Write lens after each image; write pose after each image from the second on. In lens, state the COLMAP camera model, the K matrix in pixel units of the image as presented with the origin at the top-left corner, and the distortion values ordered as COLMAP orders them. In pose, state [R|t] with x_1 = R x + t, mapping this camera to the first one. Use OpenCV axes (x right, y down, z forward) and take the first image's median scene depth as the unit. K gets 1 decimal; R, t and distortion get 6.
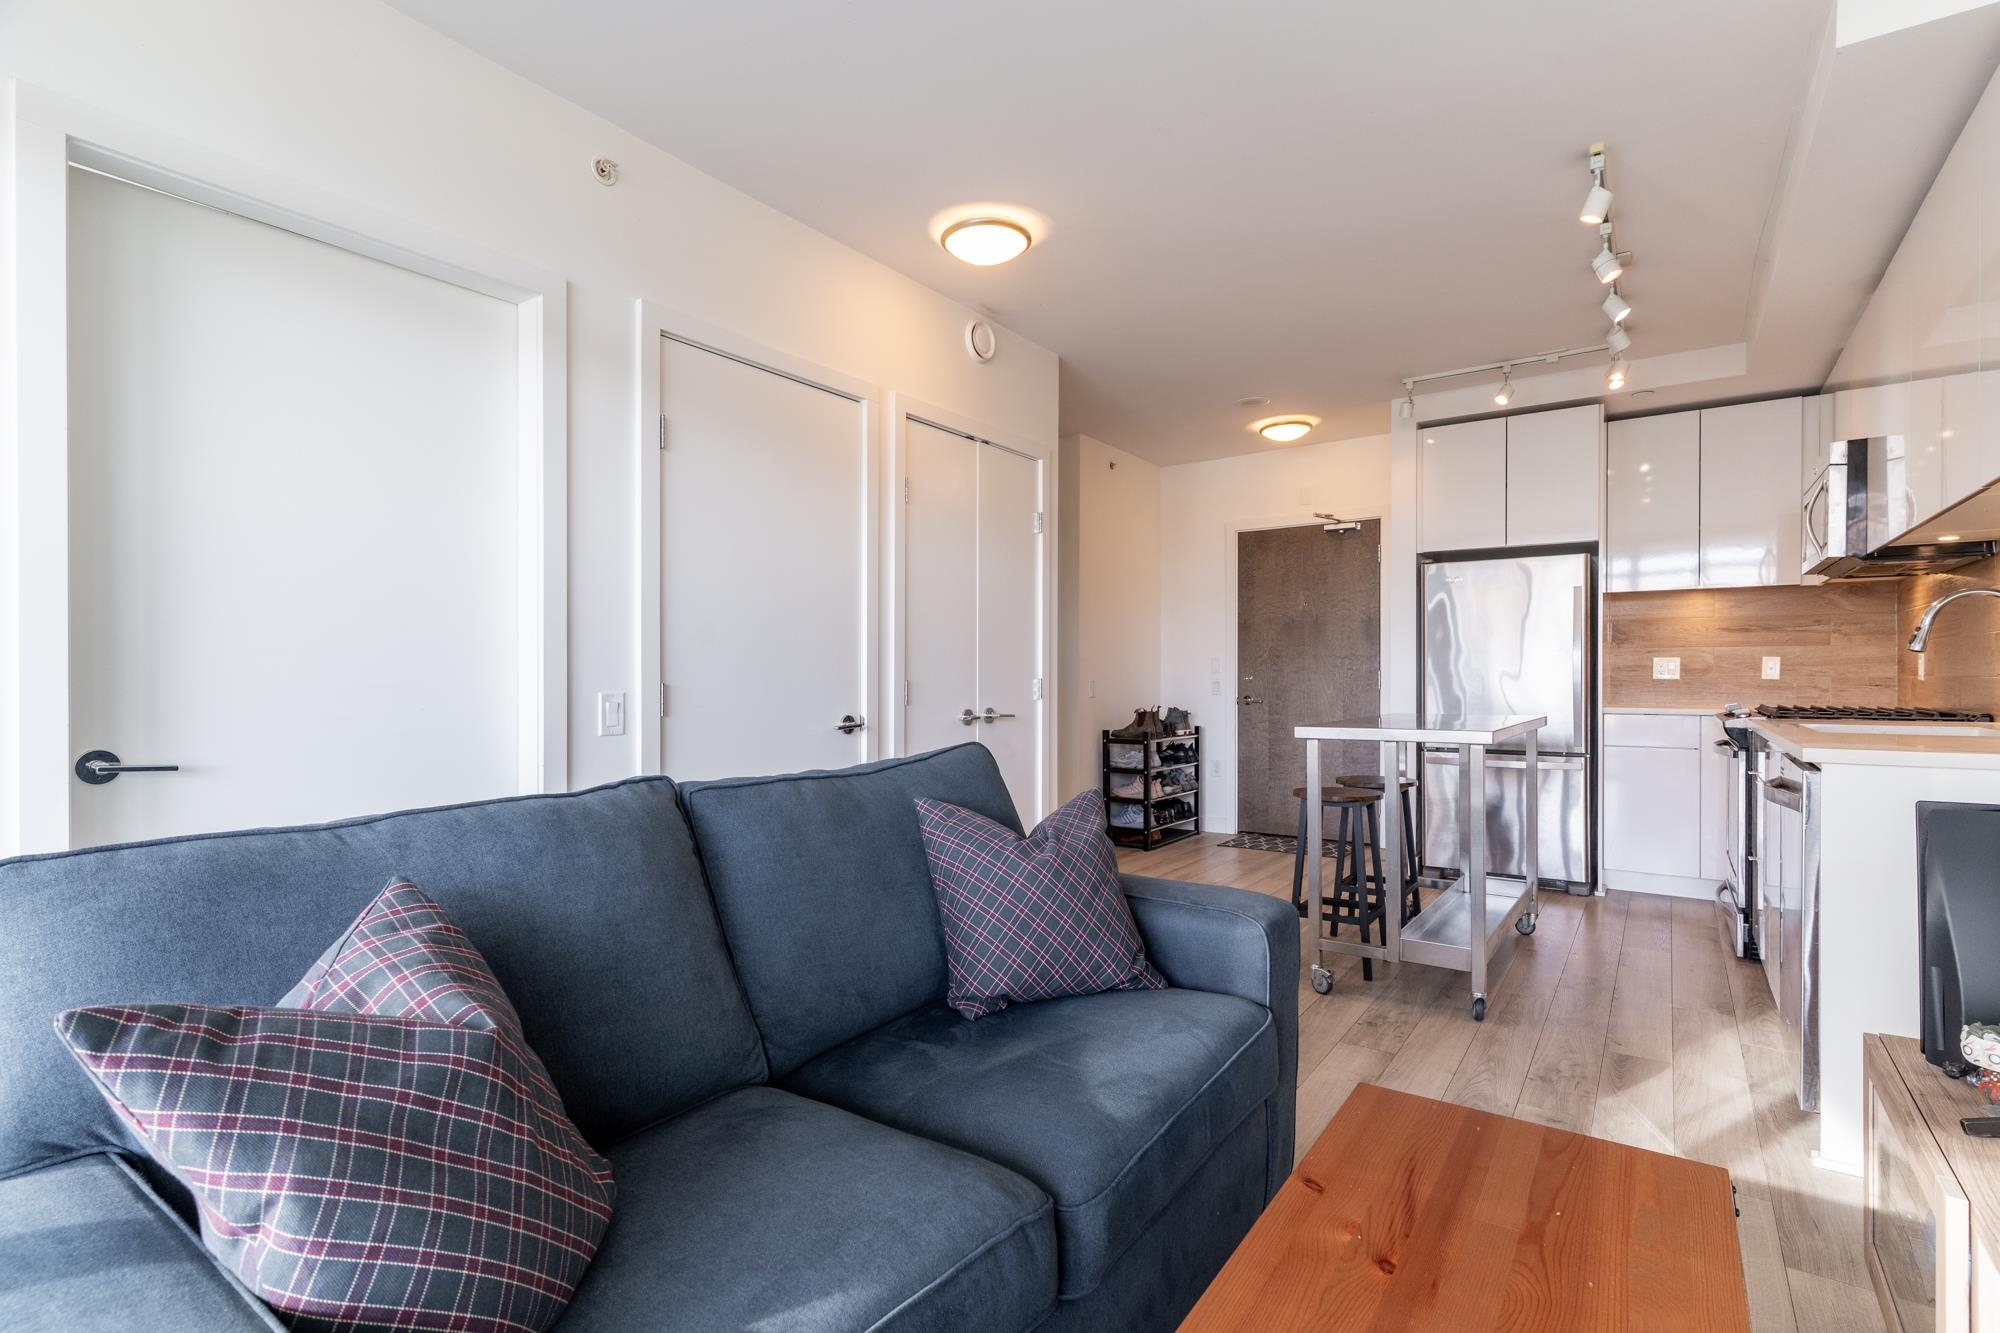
lens RADIAL K [[942.1, 0, 994.3], [0, 942.1, 682.2], [0, 0, 1]] dist [0.014220, -0.000019]
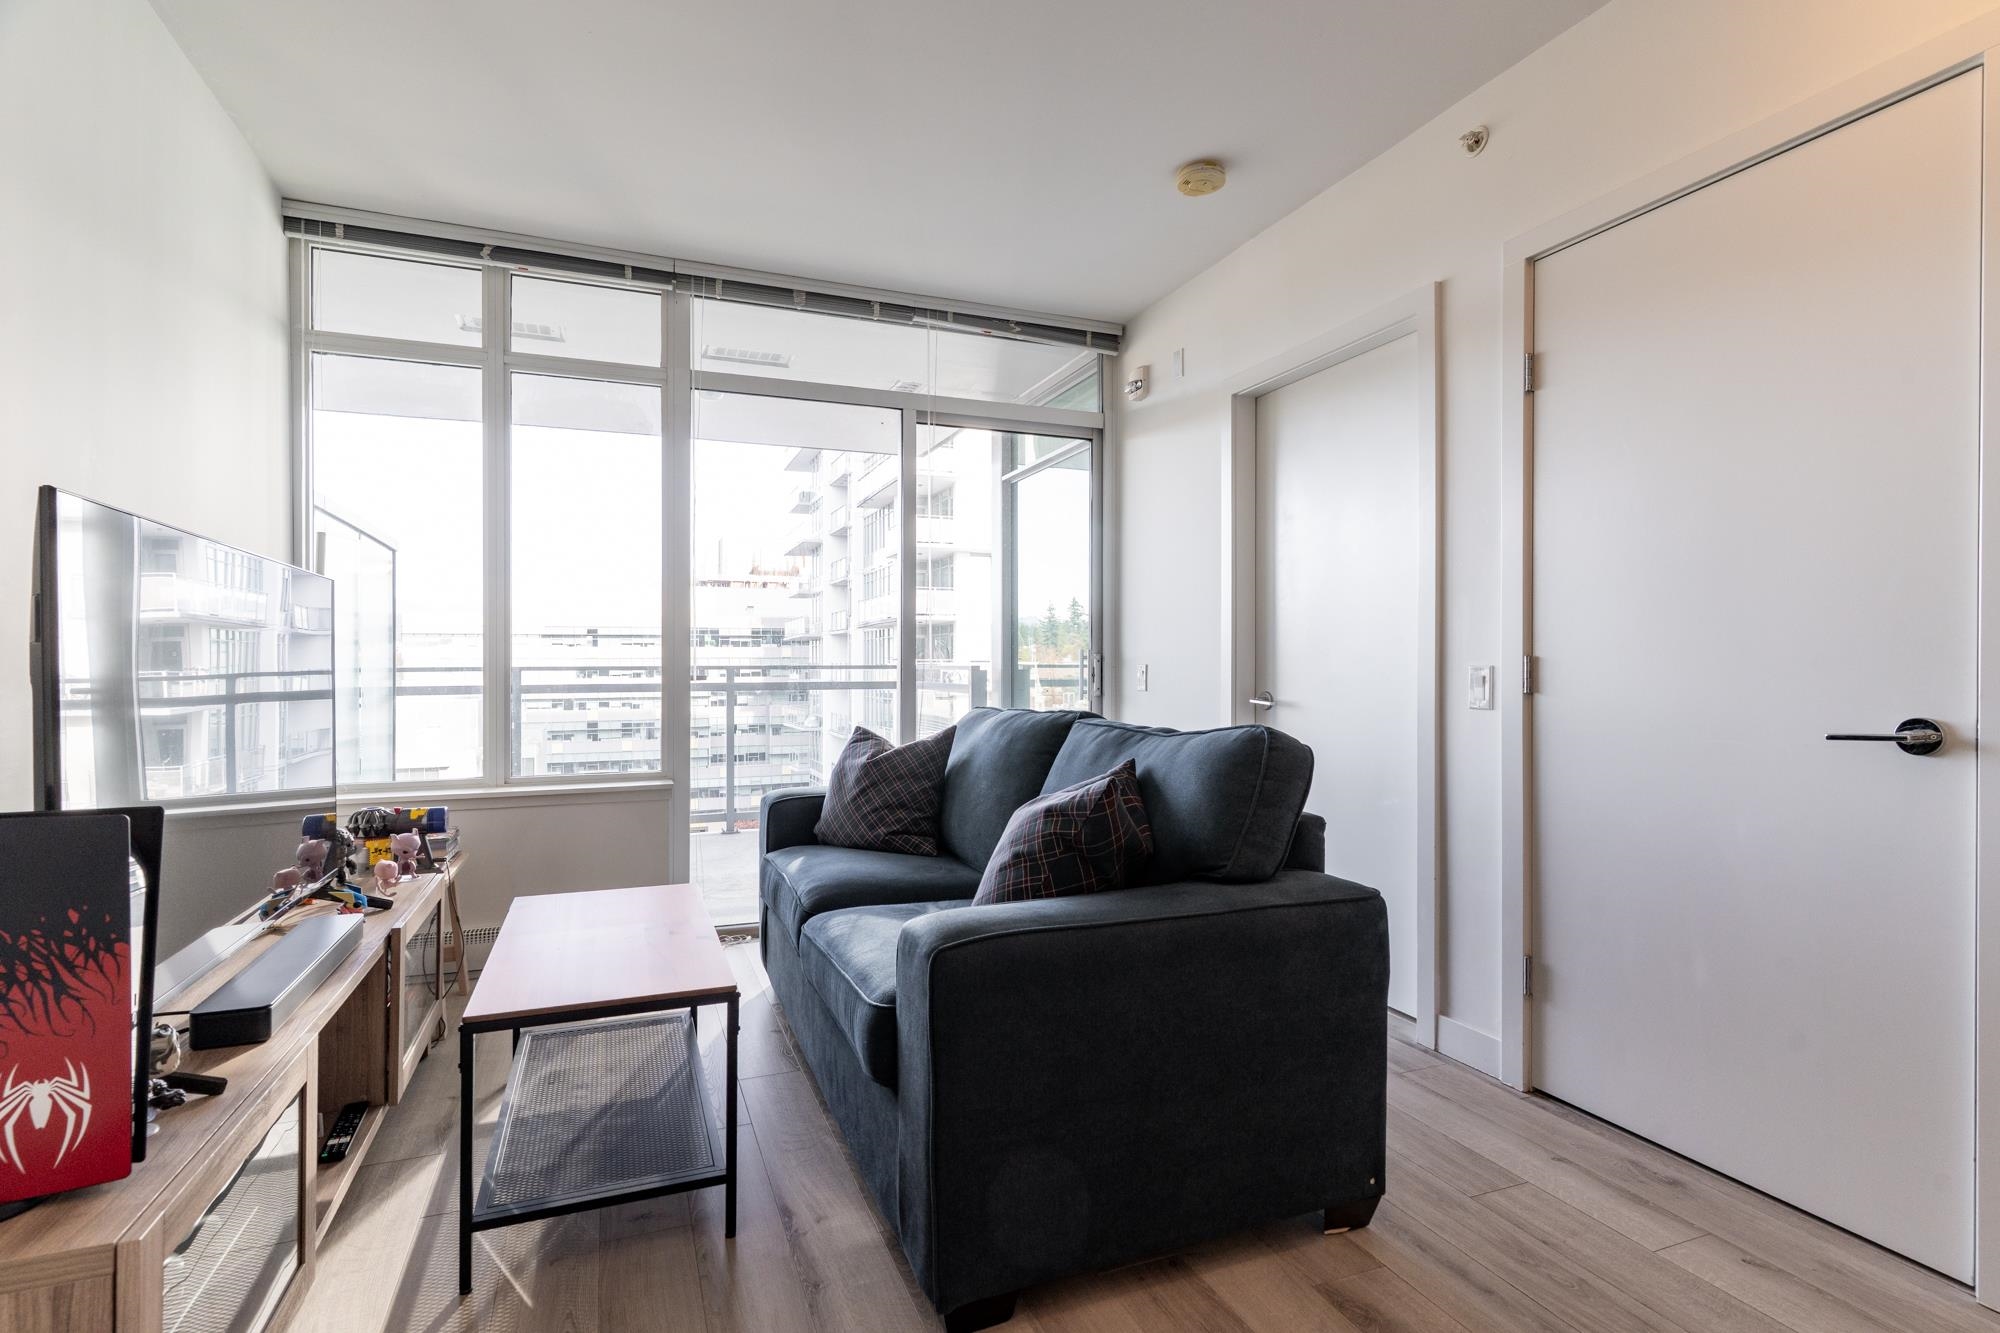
lens RADIAL K [[946.6, 0, 977.9], [0, 946.6, 667.5], [0, 0, 1]] dist [0.000523, 0.000314]
pose [[-0.554387, 0.003770, -0.832251, 0.360765], [-0.002337, 0.999979, 0.006086, 0.004152], [0.832256, 0.005319, -0.554366, 0.565936]]
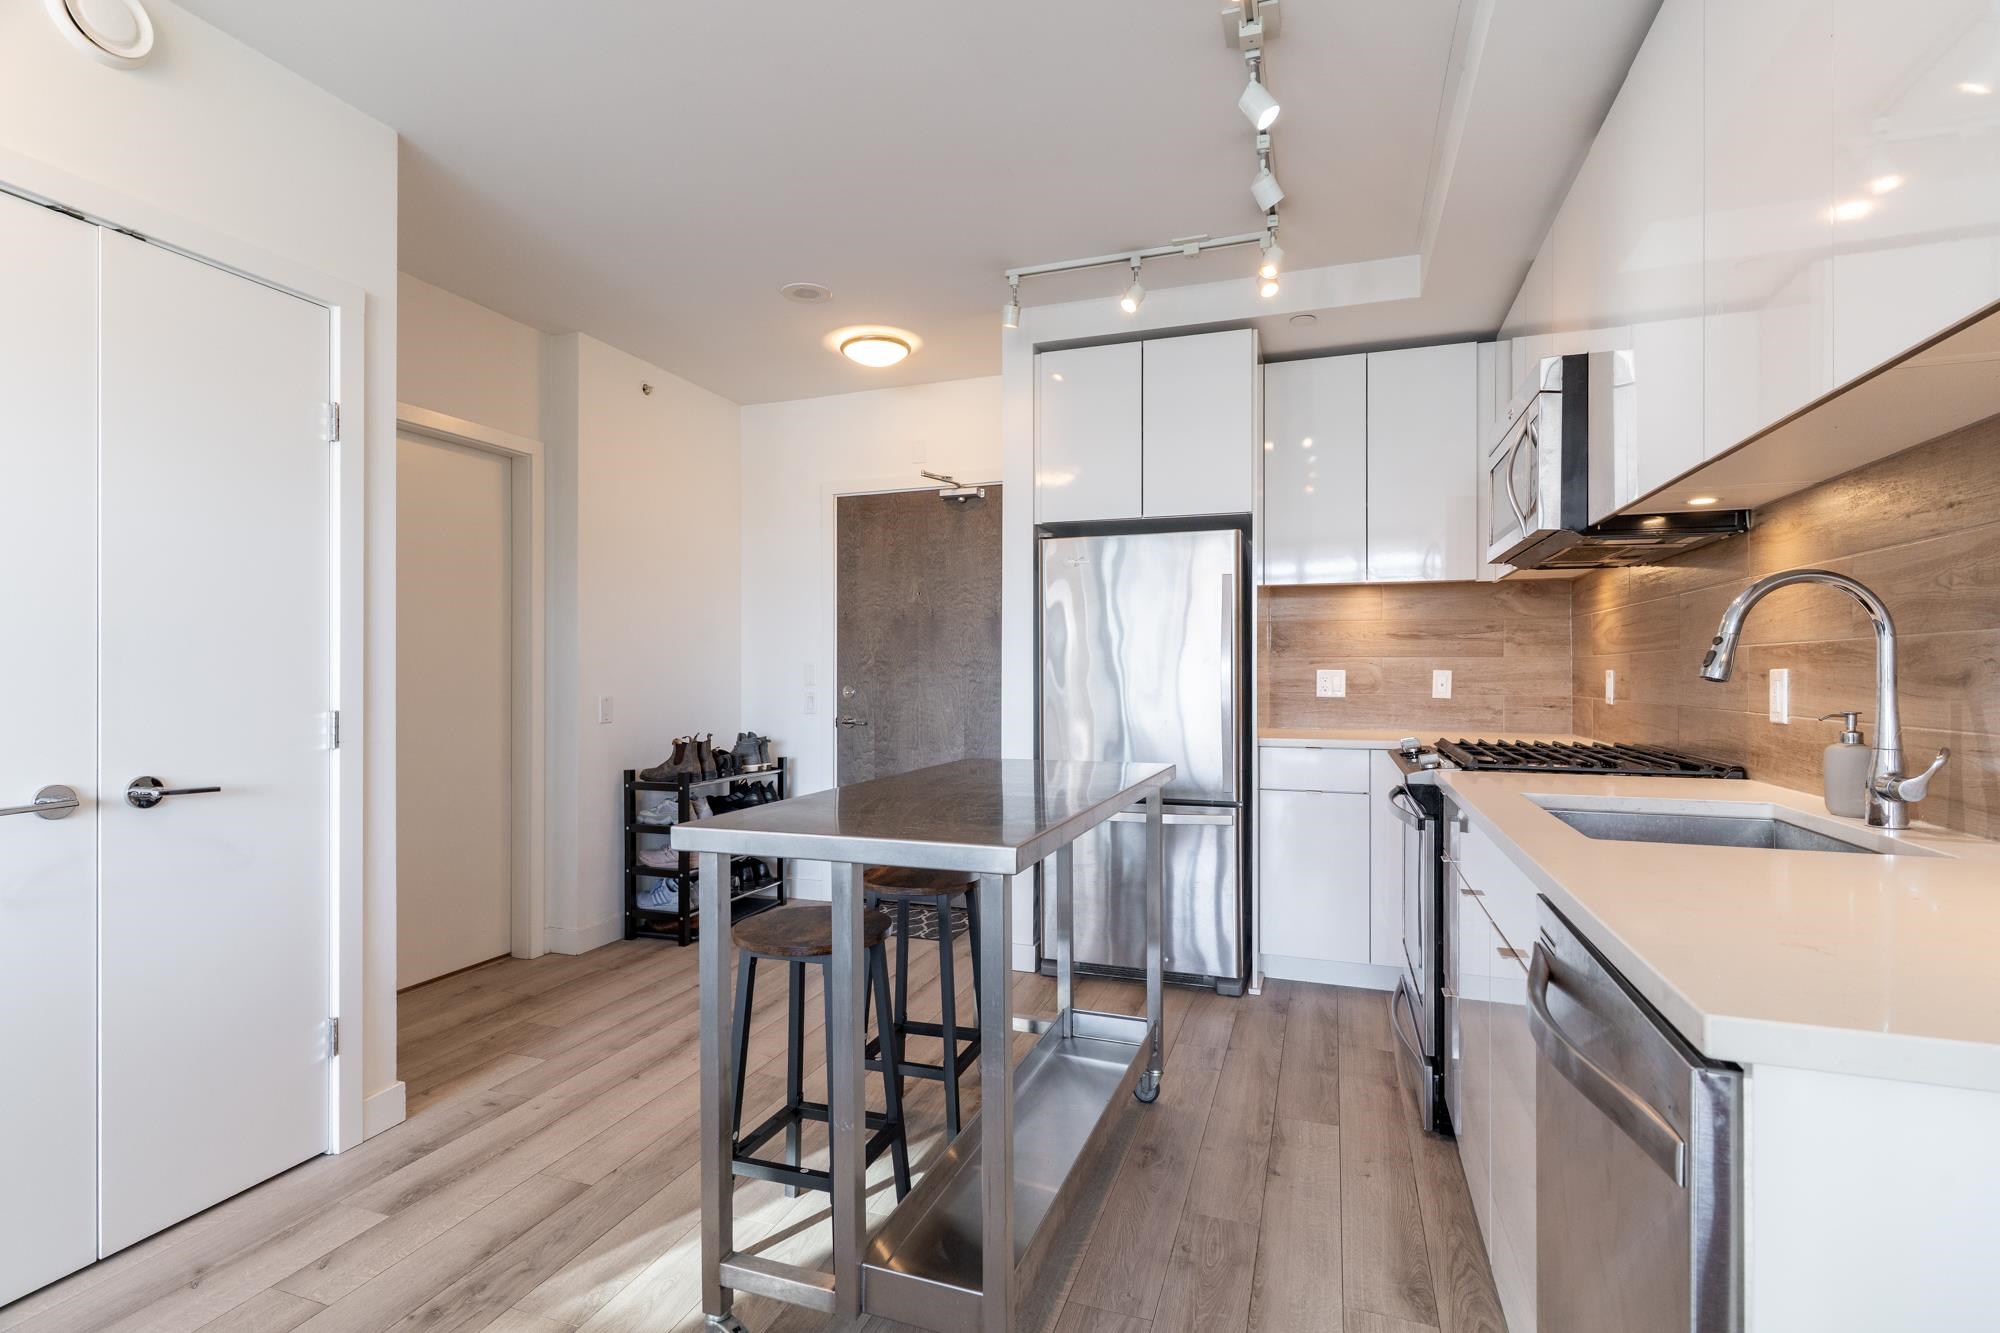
lens RADIAL K [[946.2, 0, 986.6], [0, 946.2, 672.3], [0, 0, 1]] dist [0.005277, 0.000506]
pose [[0.963849, 0.002138, 0.266440, 0.228518], [-0.000213, 0.999974, -0.007254, -0.018866], [-0.266448, 0.006935, 0.963824, 0.325695]]
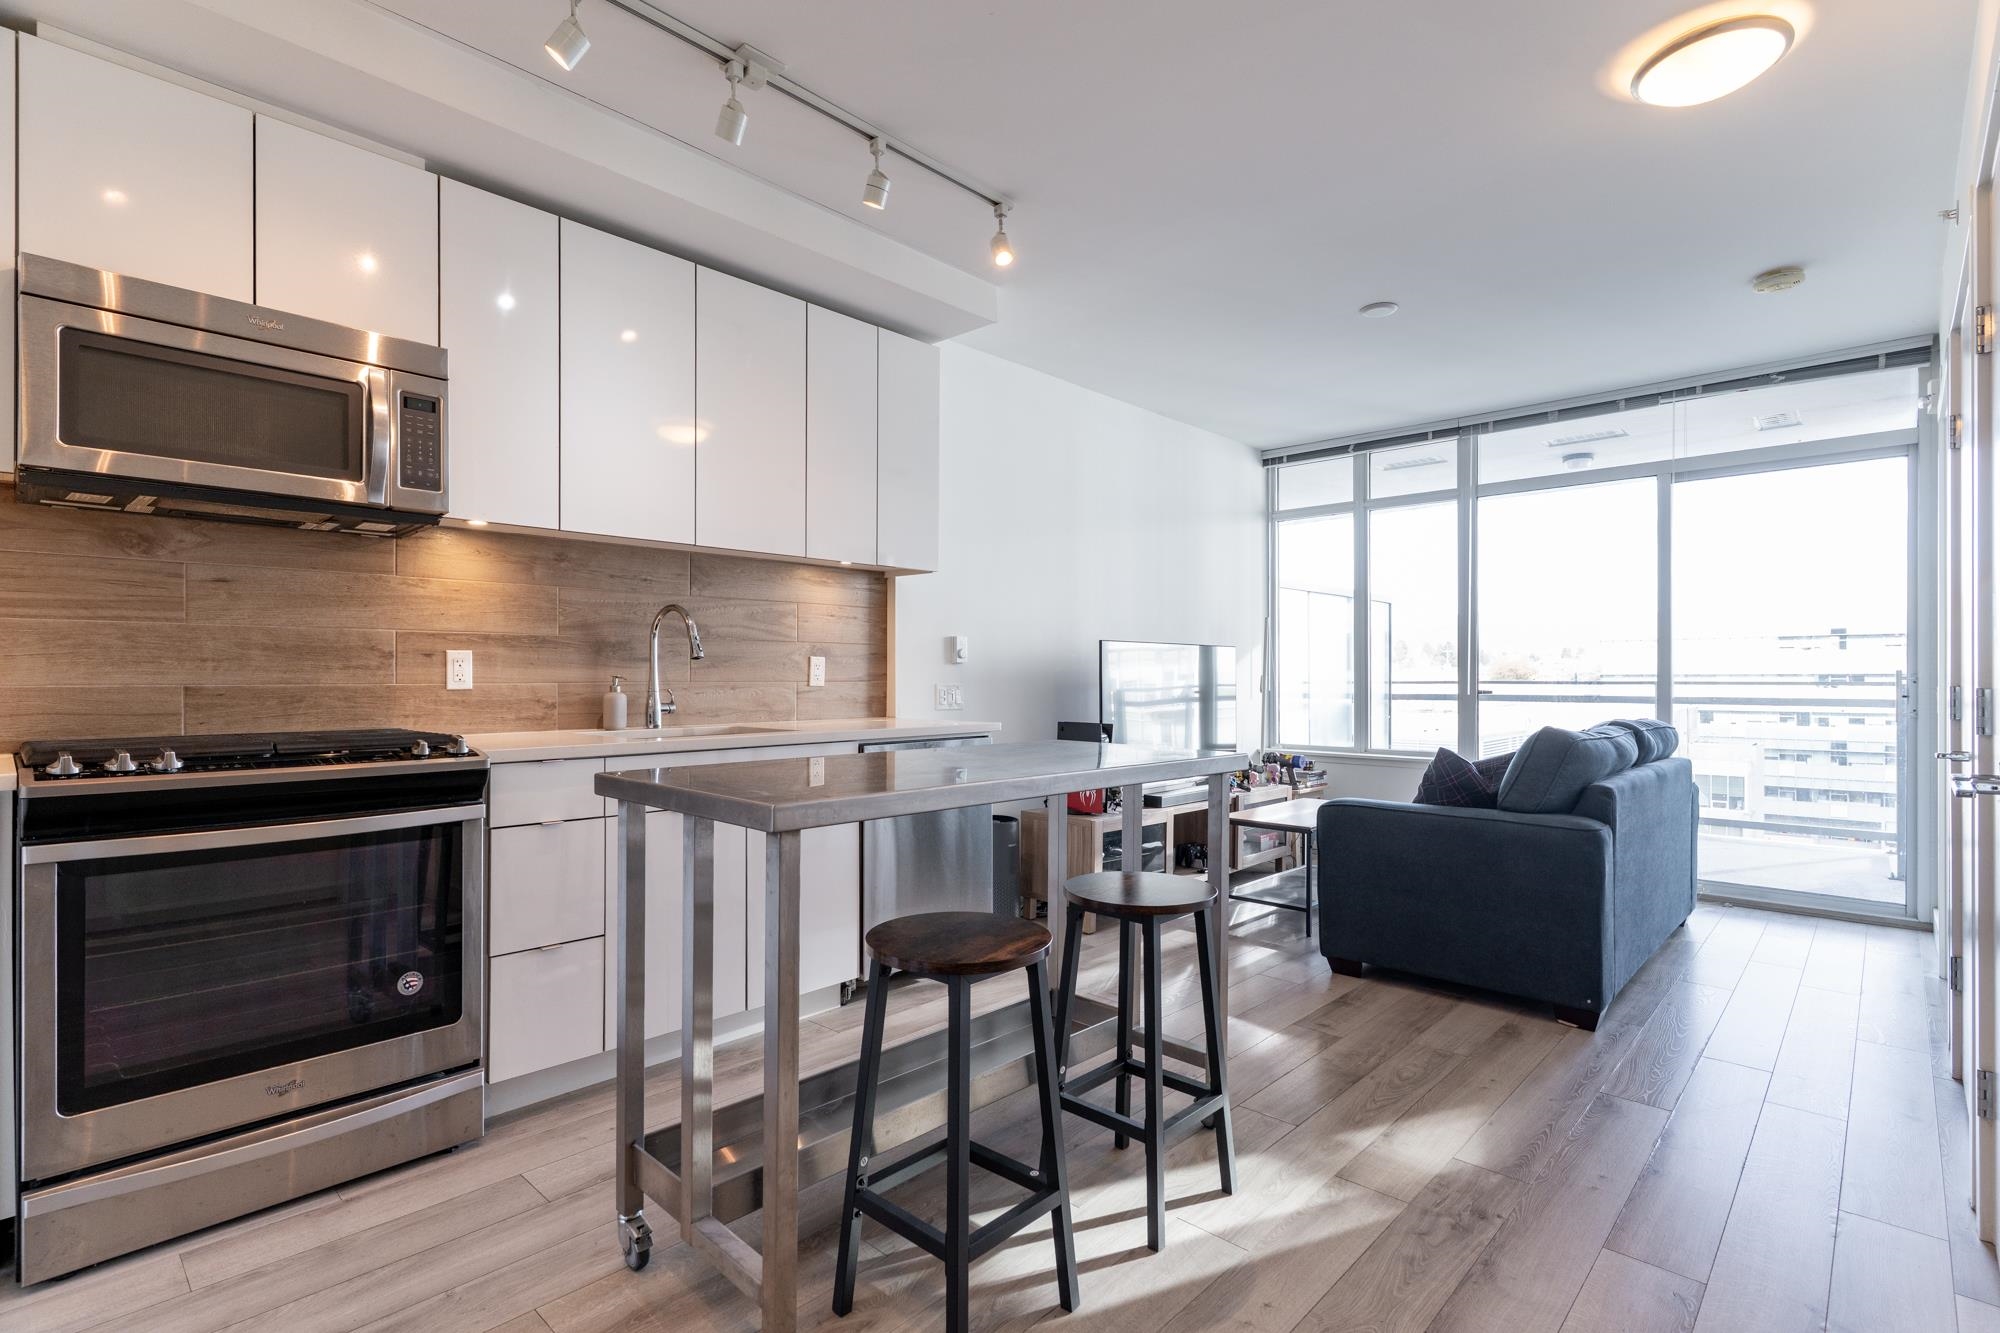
lens RADIAL K [[946.2, 0, 986.6], [0, 946.2, 672.3], [0, 0, 1]] dist [0.005277, 0.000506]
pose [[-0.988546, 0.002901, 0.150890, 0.267887], [0.003431, 0.999989, 0.003253, -0.010945], [-0.150879, 0.003733, -0.988545, 1.142113]]
